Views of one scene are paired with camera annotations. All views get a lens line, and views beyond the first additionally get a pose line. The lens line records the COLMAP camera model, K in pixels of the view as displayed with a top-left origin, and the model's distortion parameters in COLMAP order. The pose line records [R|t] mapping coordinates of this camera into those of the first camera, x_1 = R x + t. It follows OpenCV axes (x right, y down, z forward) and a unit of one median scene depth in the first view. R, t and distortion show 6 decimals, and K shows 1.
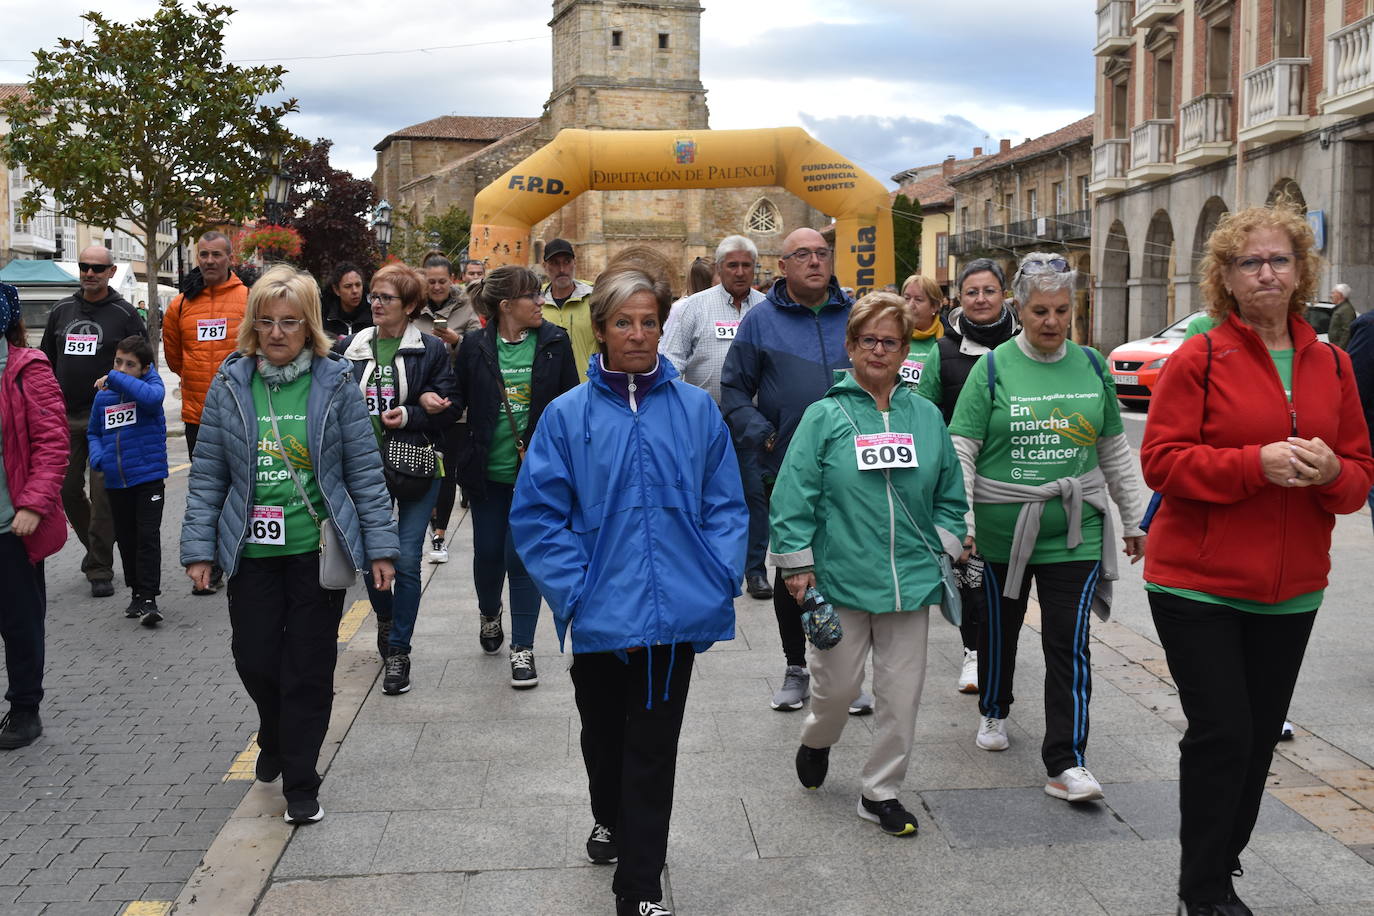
lens RADIAL K [[1594.8, 0, 687.5], [0, 1594.8, 457.6], [0, 0, 1]] dist [-0.064912, 0.043198]
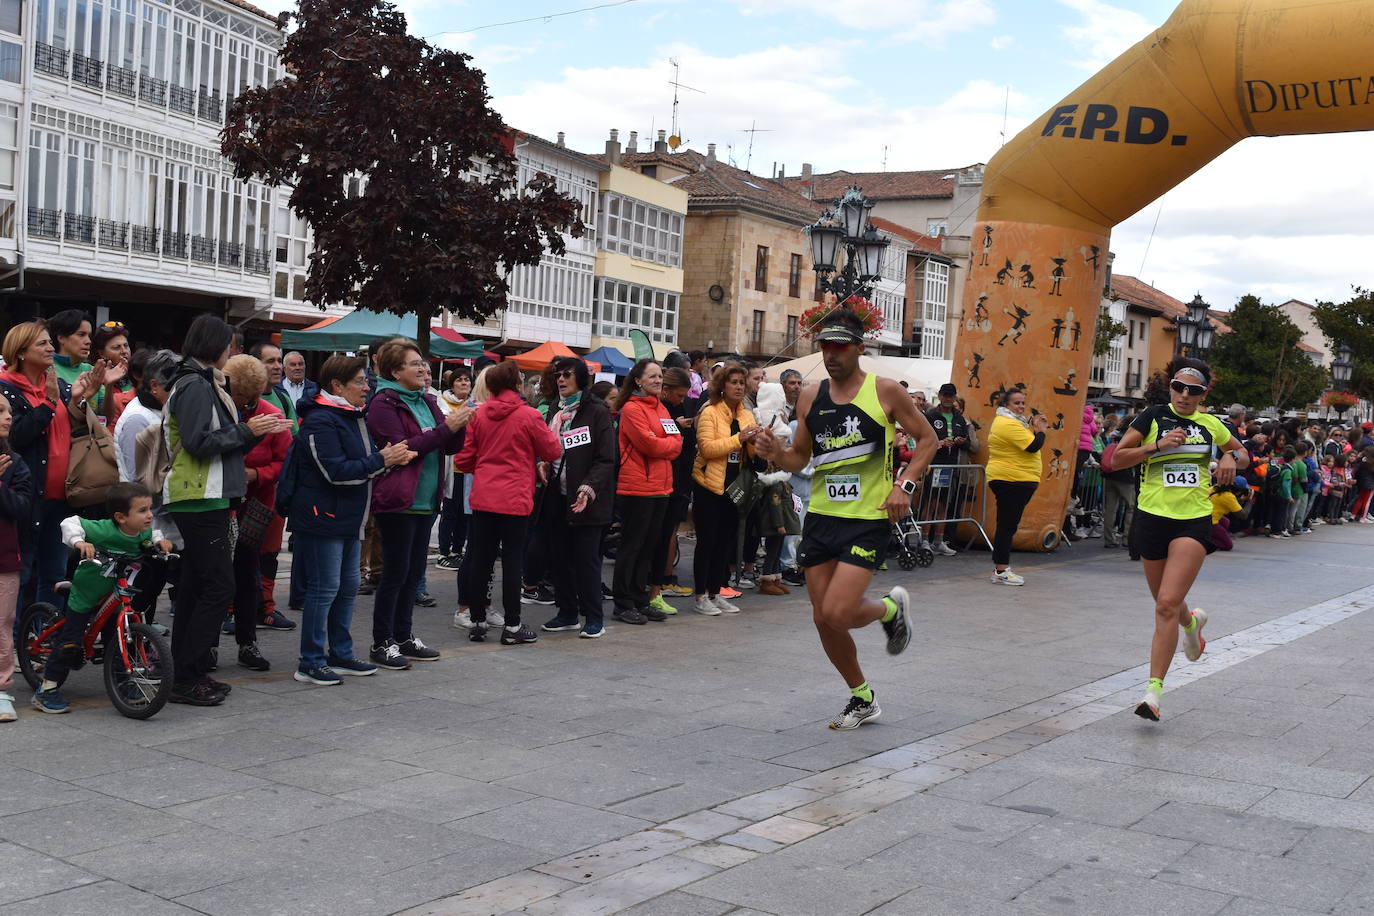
lens RADIAL K [[1521.1, 0, 692.0], [0, 1521.1, 452.3], [0, 0, 1]] dist [-0.062682, 0.012256]
pose [[0.778785, 0.060591, -0.624358, 0.023769], [-0.110177, 0.993064, -0.041056, -0.018016], [0.617540, 0.100764, 0.780059, 0.200385]]
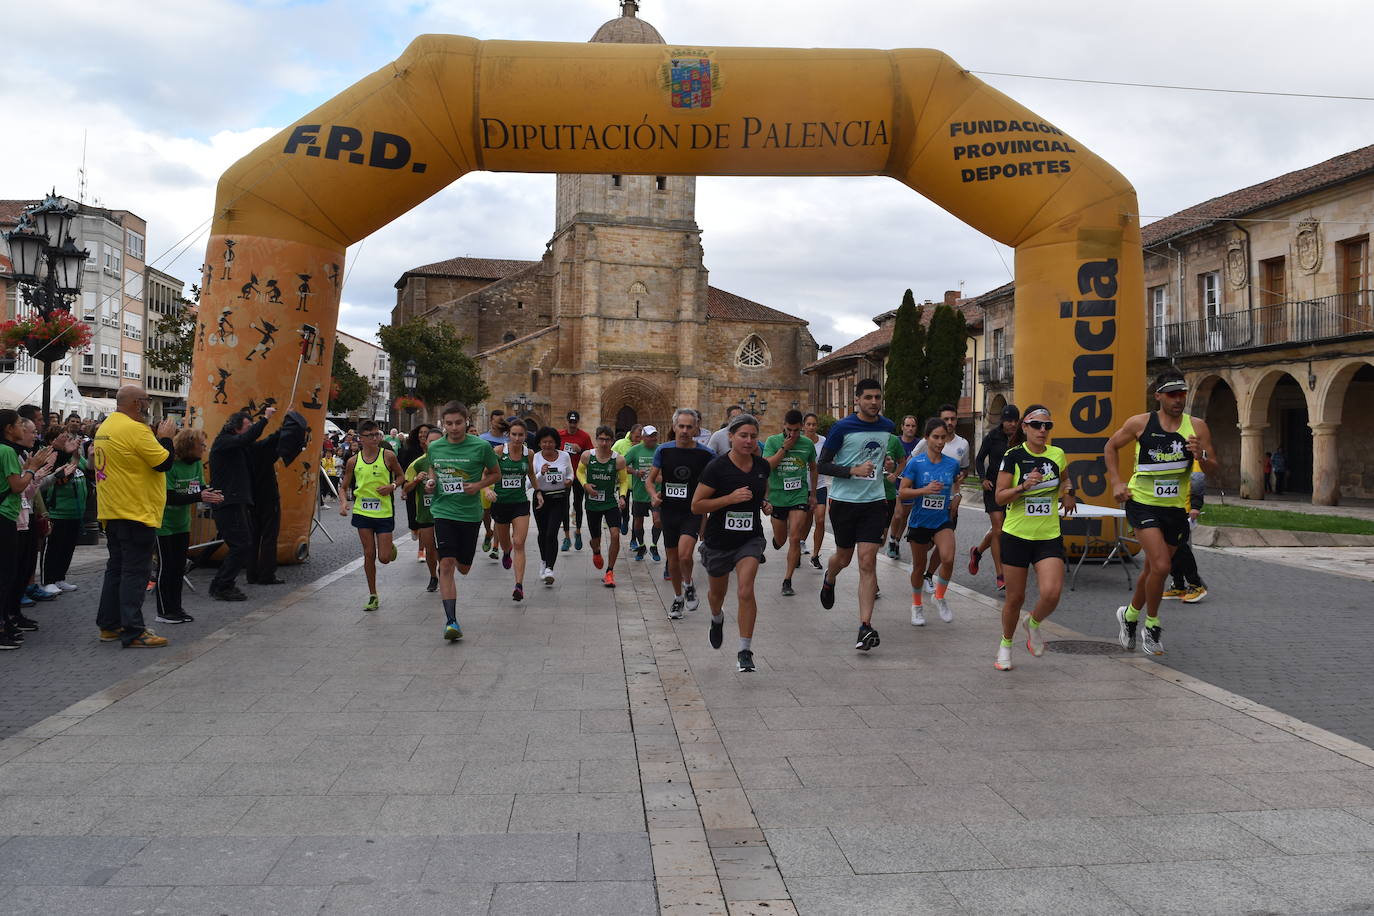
lens RADIAL K [[1221.9, 0, 690.9], [0, 1221.9, 459.3], [0, 0, 1]] dist [-0.087231, 0.018296]
pose [[0.999734, 0.019933, 0.011608, -0.001063], [-0.018992, 0.996911, -0.076204, -0.019896], [-0.013091, 0.075963, 0.997025, 0.215113]]
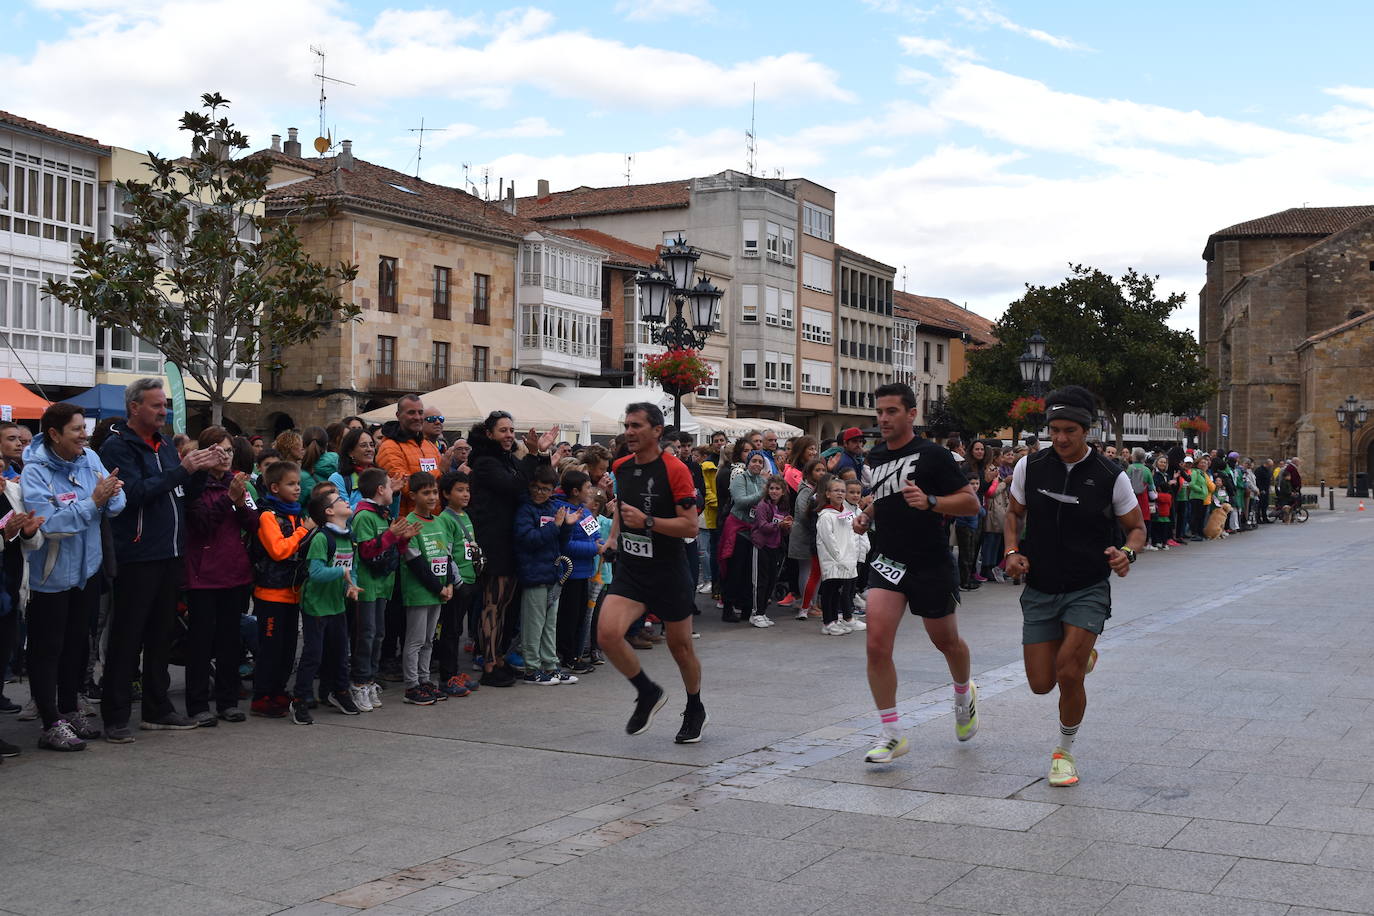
lens RADIAL K [[1492.4, 0, 694.2], [0, 1492.4, 449.3], [0, 0, 1]] dist [-0.068848, 0.026867]
pose [[0.820699, 0.002797, -0.571354, 0.020021], [-0.060244, 0.994837, -0.081664, -0.029953], [0.568176, 0.101442, 0.816631, 0.327305]]
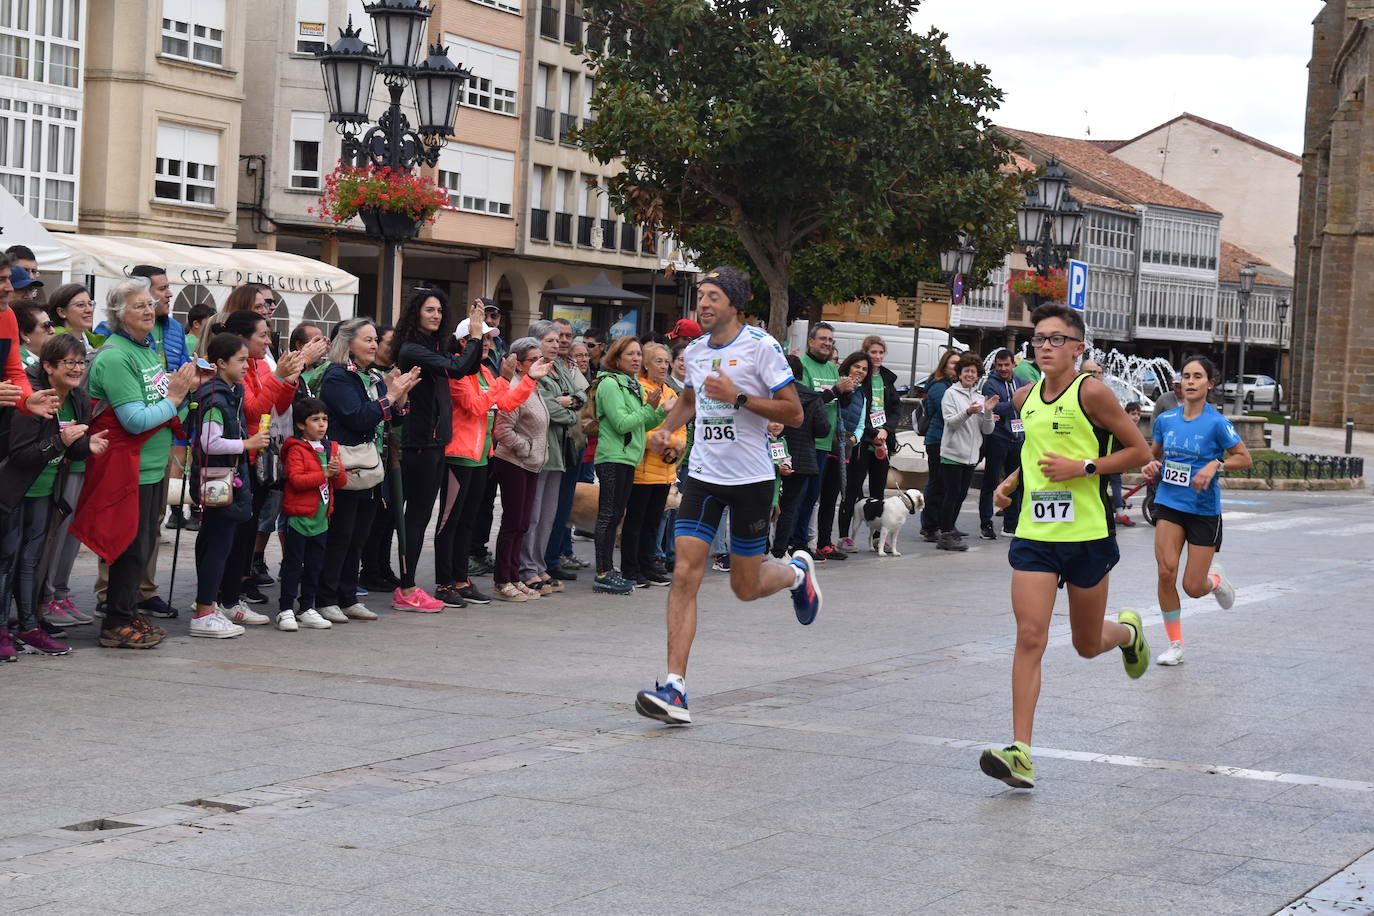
lens RADIAL K [[2521.4, 0, 685.6], [0, 2521.4, 458.4], [0, 0, 1]] dist [0.033783, 0.091720]
pose [[0.847658, 0.063145, -0.526772, 0.023122], [-0.097556, 0.994513, -0.037769, -0.041113], [0.521496, 0.083405, 0.849167, 0.448711]]
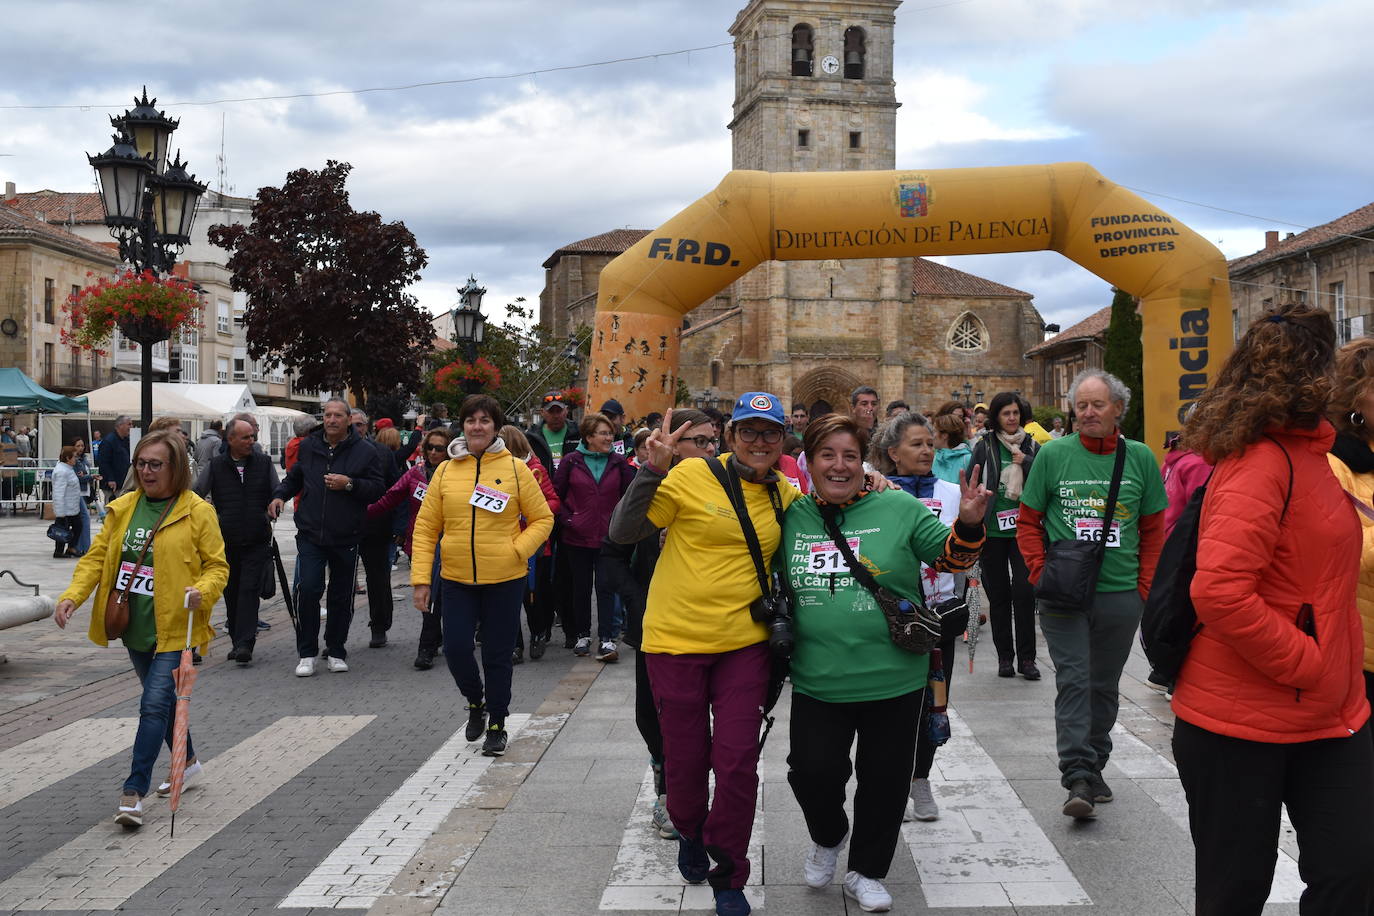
lens RADIAL K [[1597.0, 0, 689.5], [0, 1597.0, 456.4], [0, 0, 1]] dist [-0.065529, 0.042119]
pose [[0.993528, -0.000713, -0.113588, -0.006037], [-0.008410, 0.996774, -0.079819, -0.010168], [0.113279, 0.080258, 0.990316, 0.108918]]
